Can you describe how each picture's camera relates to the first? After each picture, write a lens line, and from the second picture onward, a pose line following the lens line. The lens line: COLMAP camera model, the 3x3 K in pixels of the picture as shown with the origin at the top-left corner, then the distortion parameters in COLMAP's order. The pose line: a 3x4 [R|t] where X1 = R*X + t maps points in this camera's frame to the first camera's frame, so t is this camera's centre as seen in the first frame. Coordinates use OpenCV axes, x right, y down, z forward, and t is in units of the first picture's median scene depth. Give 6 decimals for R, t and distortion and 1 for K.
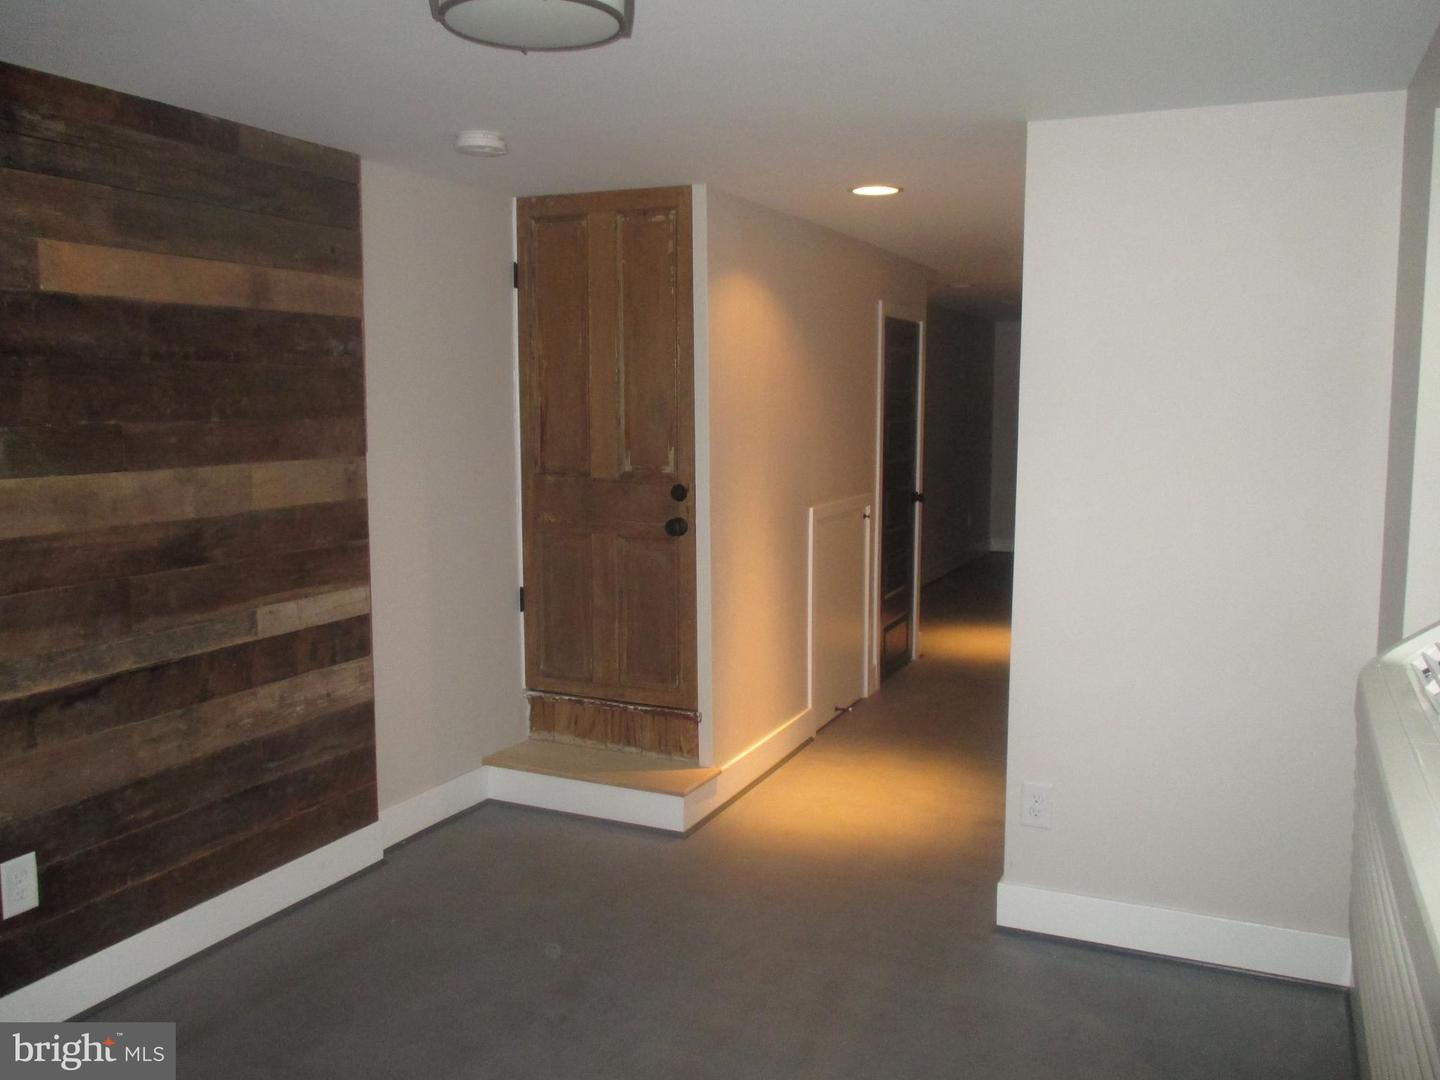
lens RADIAL K [[1194.5, 0, 720.0], [0, 1194.5, 540.0], [0, 0, 1]] dist [-0.031684, -0.001887]
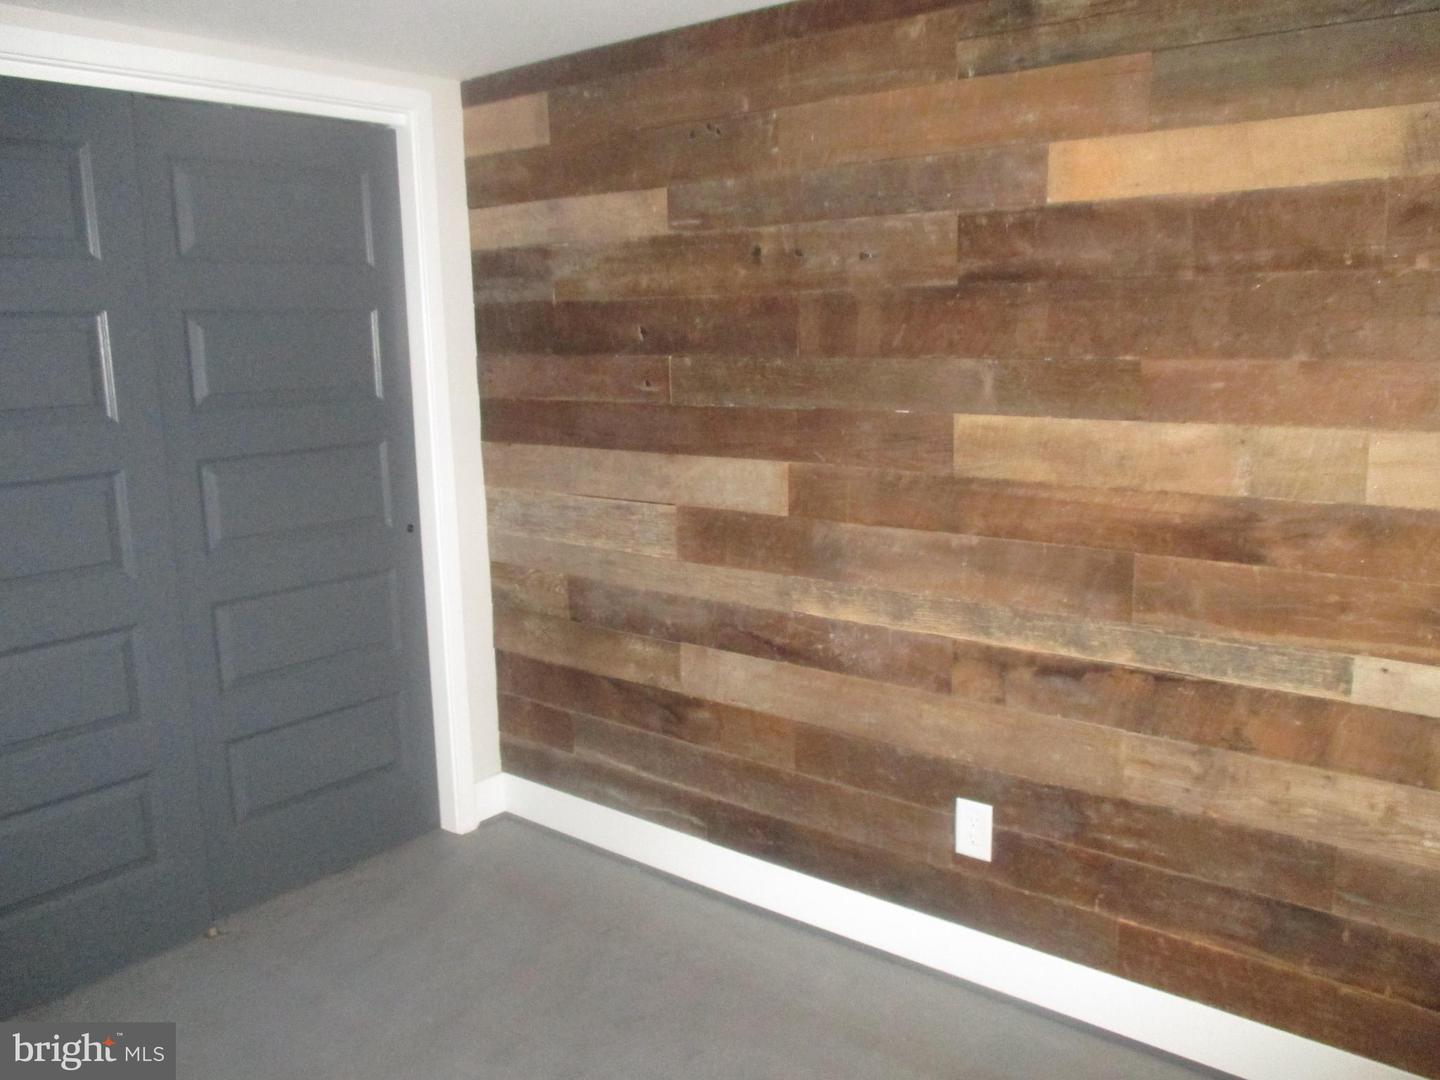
lens RADIAL K [[1194.5, 0, 720.0], [0, 1194.5, 540.0], [0, 0, 1]] dist [-0.031684, -0.001887]
pose [[-0.257632, 0.170366, -0.951105, 0.328937], [-0.096787, 0.974832, 0.200833, -0.109718], [0.961384, 0.143795, -0.234658, 0.905668]]
